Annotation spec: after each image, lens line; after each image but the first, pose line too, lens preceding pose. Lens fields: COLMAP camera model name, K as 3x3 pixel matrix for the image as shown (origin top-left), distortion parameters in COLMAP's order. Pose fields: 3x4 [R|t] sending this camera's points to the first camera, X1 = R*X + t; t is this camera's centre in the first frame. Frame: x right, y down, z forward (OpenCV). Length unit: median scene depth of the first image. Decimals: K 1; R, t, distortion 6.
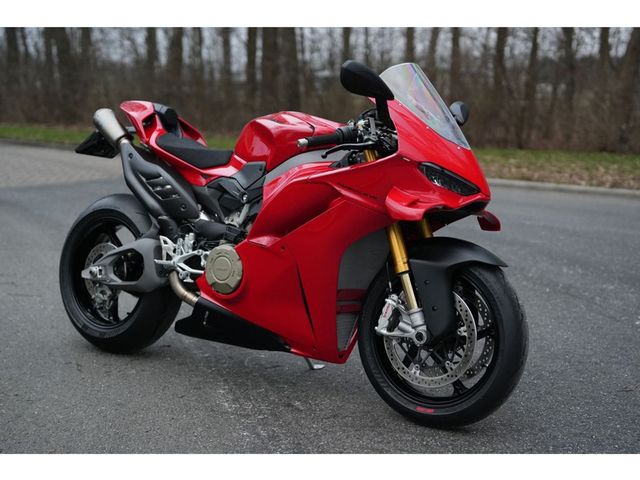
lens RADIAL K [[915.6, 0, 320.0], [0, 915.6, 240.0], [0, 0, 1]] dist [-0.048227, 0.701758]
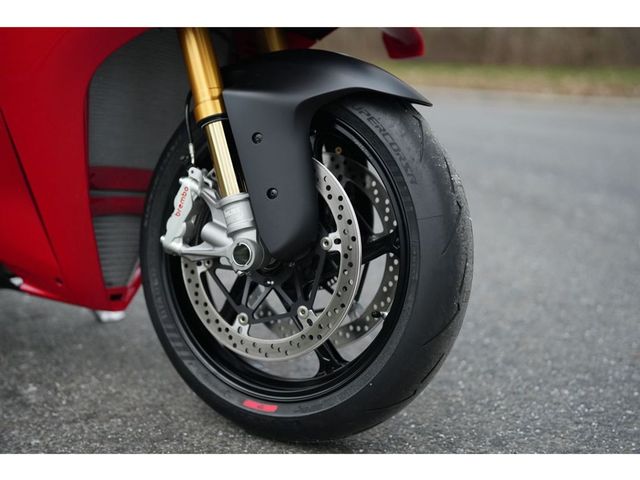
lens RADIAL K [[915.6, 0, 320.0], [0, 915.6, 240.0], [0, 0, 1]] dist [-0.048227, 0.701758]
pose [[0.998909, -0.003181, 0.046581, 0.123452], [0.000415, 0.998241, 0.059281, 0.068837], [-0.046687, -0.059197, 0.997154, 0.517758]]
